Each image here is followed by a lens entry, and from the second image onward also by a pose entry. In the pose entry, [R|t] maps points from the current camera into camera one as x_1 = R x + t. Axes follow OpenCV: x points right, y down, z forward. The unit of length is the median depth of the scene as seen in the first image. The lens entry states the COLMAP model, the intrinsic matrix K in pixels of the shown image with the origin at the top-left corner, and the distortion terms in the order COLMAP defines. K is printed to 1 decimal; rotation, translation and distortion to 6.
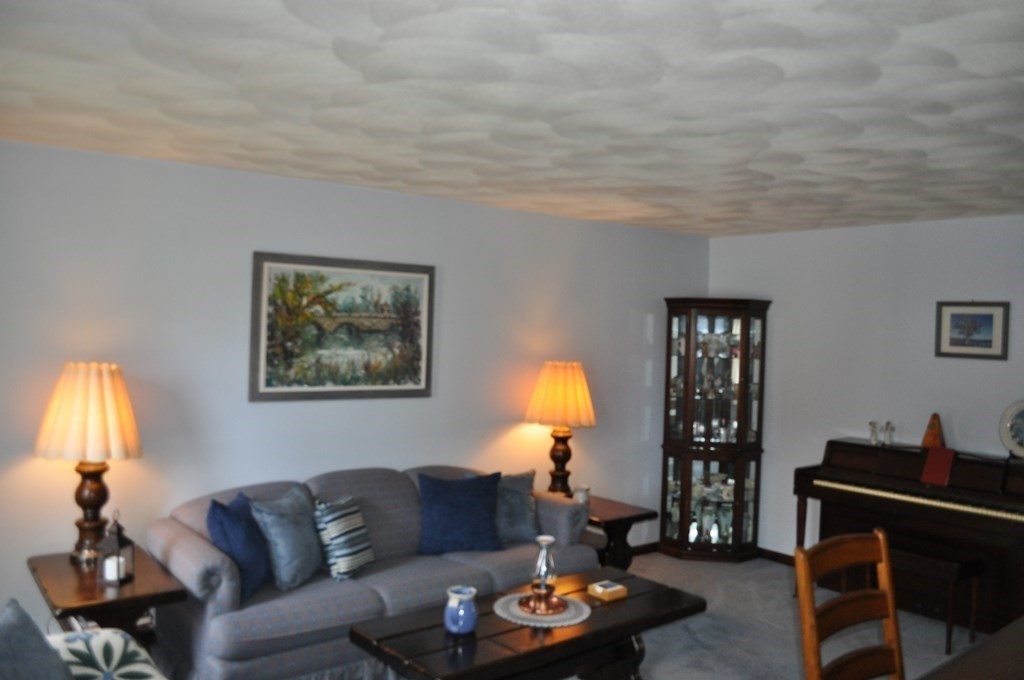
lens RADIAL K [[819.0, 0, 513.9], [0, 819.0, 344.7], [0, 0, 1]] dist [0.001397, 0.003474]
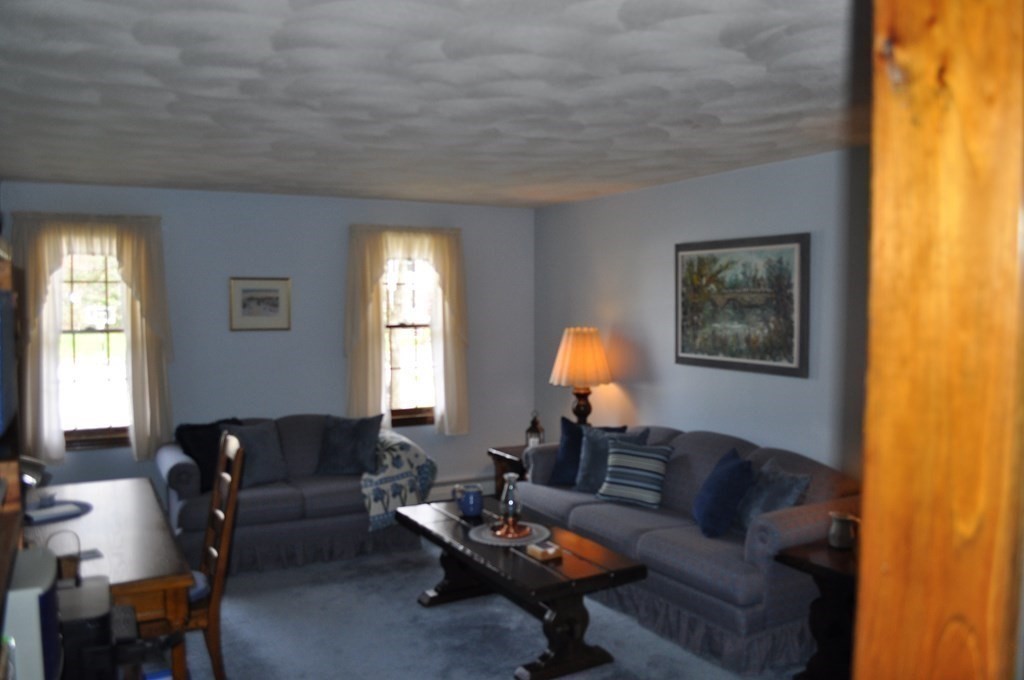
lens RADIAL K [[819.0, 0, 513.9], [0, 819.0, 337.0], [0, 0, 1]] dist [0.001397, 0.003474]
pose [[-0.152617, 0.015382, -0.988166, 0.894779], [-0.027804, 0.999416, 0.019851, 0.010215], [0.987894, 0.030505, -0.152101, 0.874075]]
